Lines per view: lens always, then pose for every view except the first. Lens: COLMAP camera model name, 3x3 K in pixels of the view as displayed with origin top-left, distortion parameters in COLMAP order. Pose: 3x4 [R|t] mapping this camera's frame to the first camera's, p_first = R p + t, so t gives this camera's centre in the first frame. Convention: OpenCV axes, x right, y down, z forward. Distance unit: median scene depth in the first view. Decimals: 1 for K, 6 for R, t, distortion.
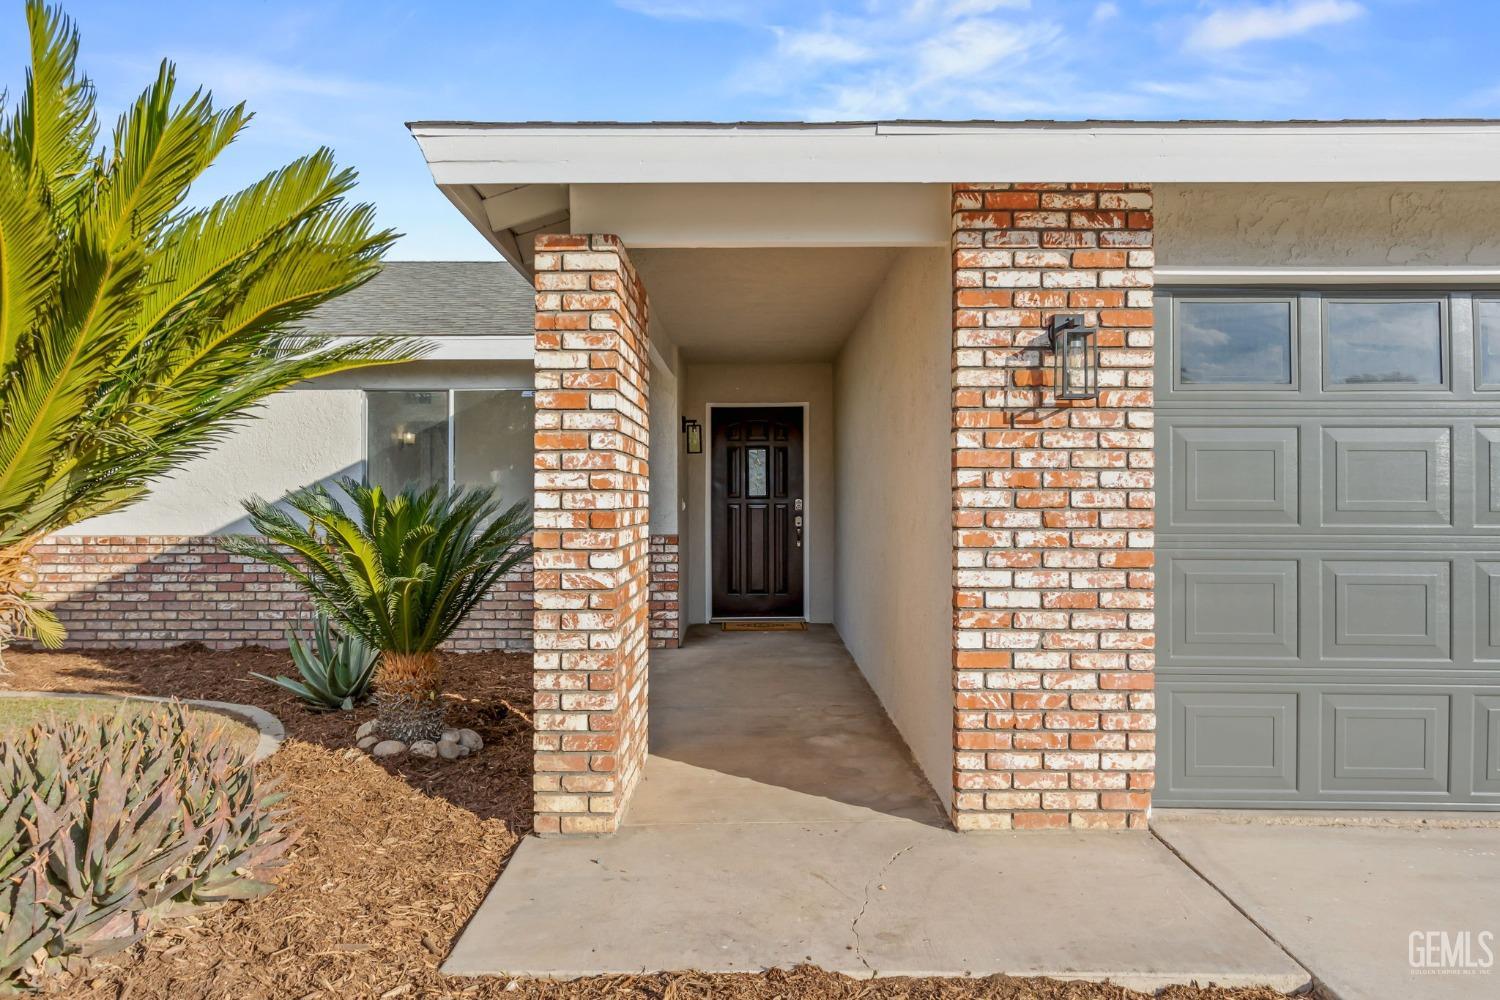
lens RADIAL K [[1031.4, 0, 750.0], [0, 1031.4, 499.8], [0, 0, 1]] dist [0.001303, 0.000055]
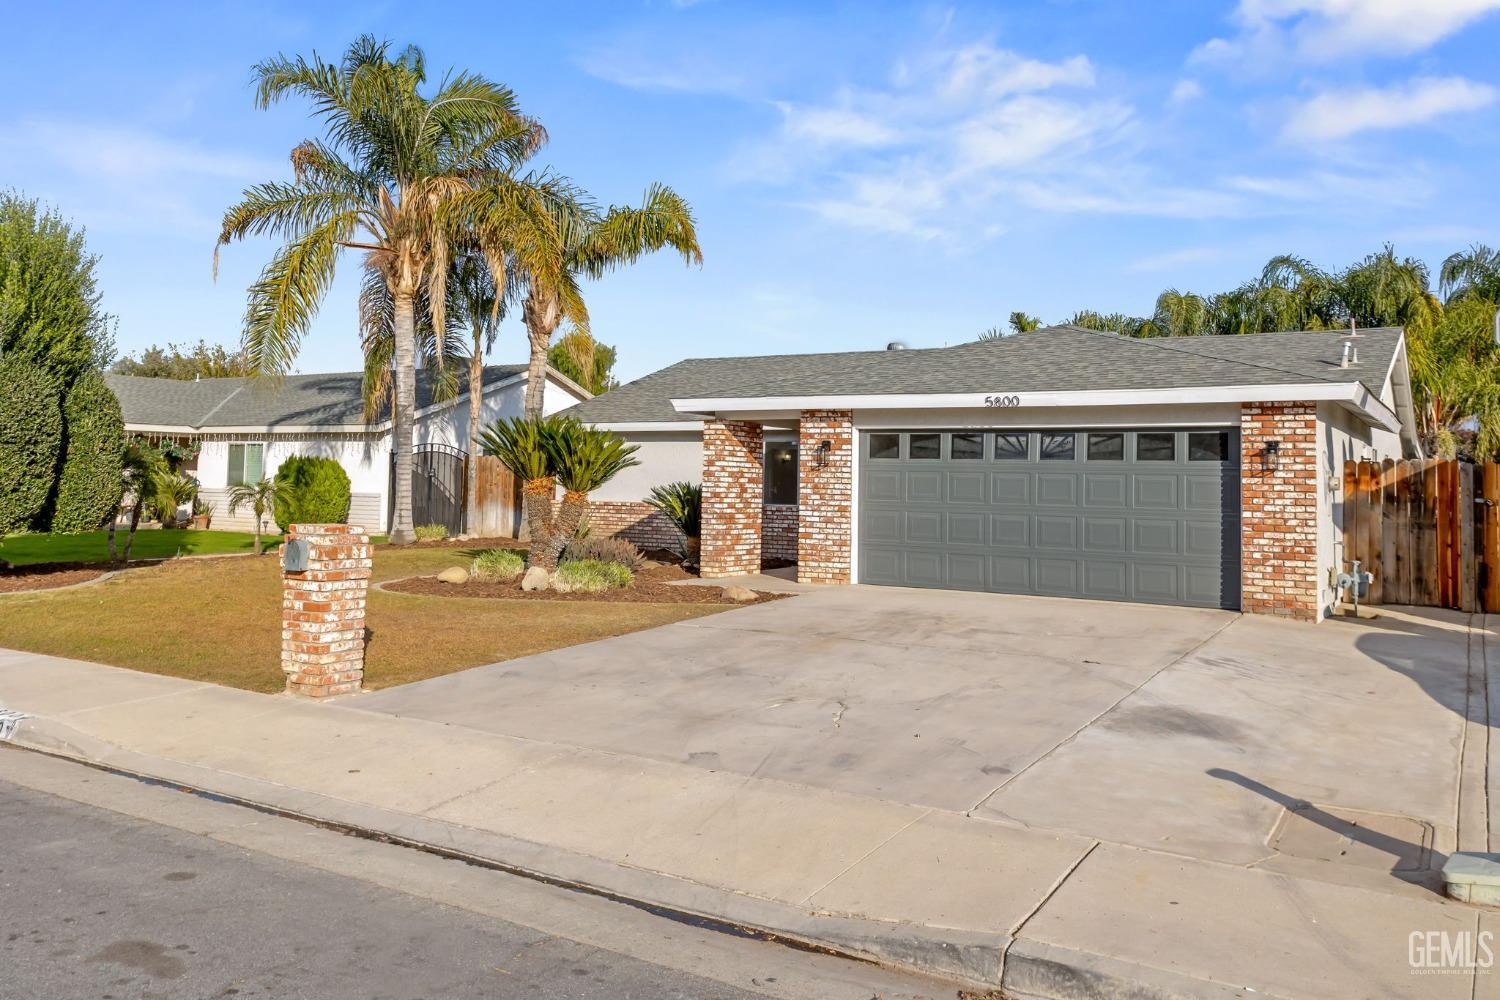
lens RADIAL K [[1126.0, 0, 750.3], [0, 1126.0, 494.1], [0, 0, 1]] dist [-0.000094, 0.000001]
pose [[0.862521, 0.020225, -0.505616, 2.060728], [-0.021454, 0.999764, 0.003394, 0.000347], [0.505566, 0.007920, 0.862752, -2.515391]]
